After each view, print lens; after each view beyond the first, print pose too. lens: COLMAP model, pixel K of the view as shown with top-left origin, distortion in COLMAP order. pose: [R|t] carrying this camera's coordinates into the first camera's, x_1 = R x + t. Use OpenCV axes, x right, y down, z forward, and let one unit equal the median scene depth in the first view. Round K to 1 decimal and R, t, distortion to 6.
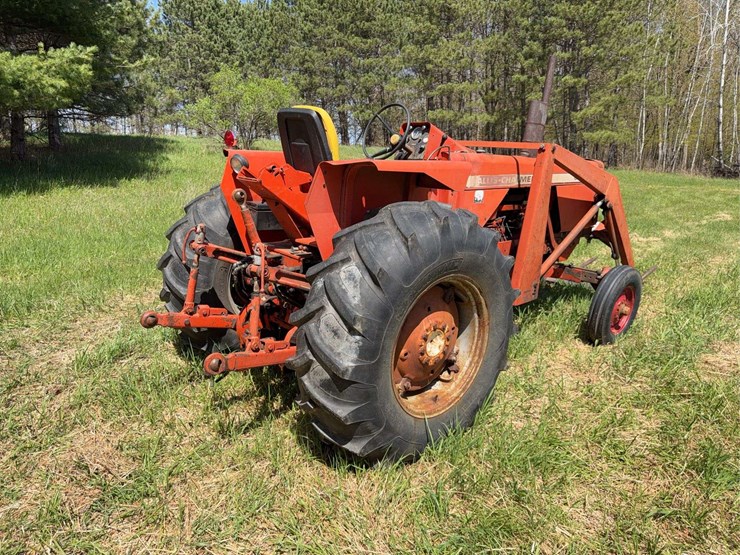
lens RADIAL K [[529.5, 0, 356.6], [0, 529.5, 276.5], [0, 0, 1]] dist [0.007930, -0.041345]
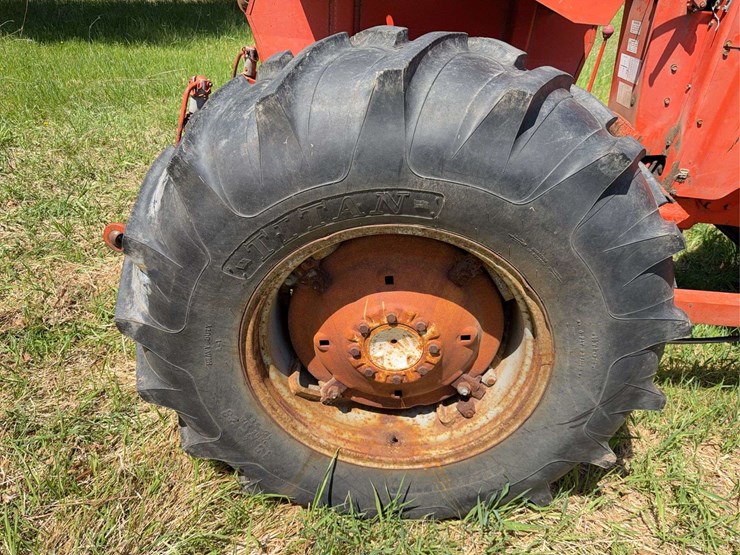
lens RADIAL K [[529.5, 0, 356.6], [0, 529.5, 276.5], [0, 0, 1]] dist [0.007930, -0.041345]
pose [[0.708955, 0.384980, -0.590909, 0.364742], [-0.211934, 0.915437, 0.342140, -0.087719], [0.672657, -0.117328, 0.730593, 0.598935]]
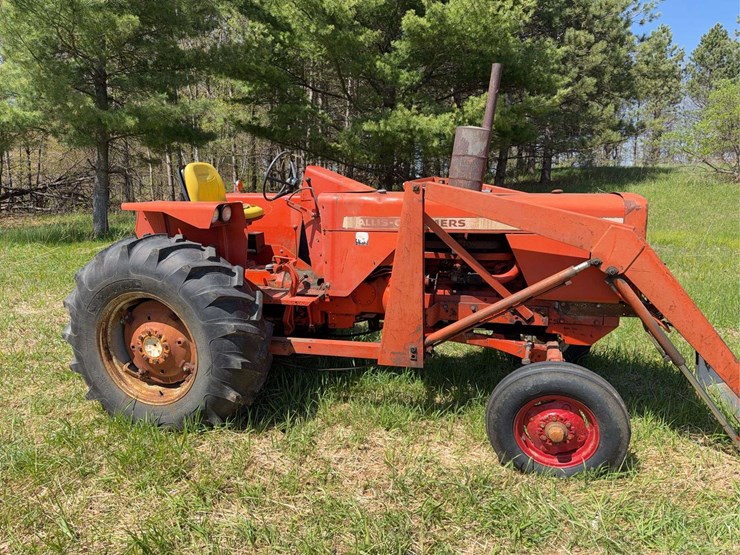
lens RADIAL K [[515.5, 0, 367.1], [0, 515.5, 283.0], [0, 0, 1]] dist [0.022430, -0.045402]
pose [[0.544620, 0.130775, -0.828424, 1.349216], [-0.169683, 0.984522, 0.043865, -0.154523], [0.821338, 0.116680, 0.558381, 0.678381]]
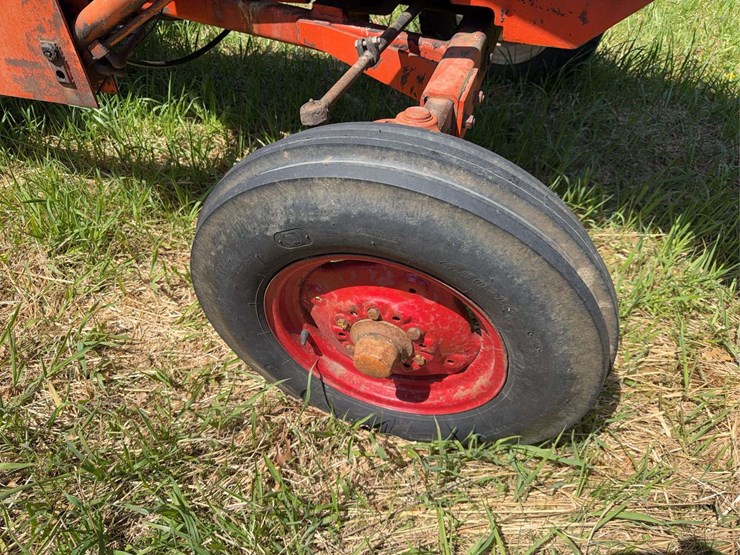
lens RADIAL K [[520.8, 0, 359.2], [0, 520.8, 279.8], [0, 0, 1]] dist [0.006740, -0.007586]
pose [[0.520640, 0.572192, -0.633664, 0.947214], [-0.180589, 0.799202, 0.573293, -0.107548], [0.834459, -0.184046, 0.519427, 1.374868]]
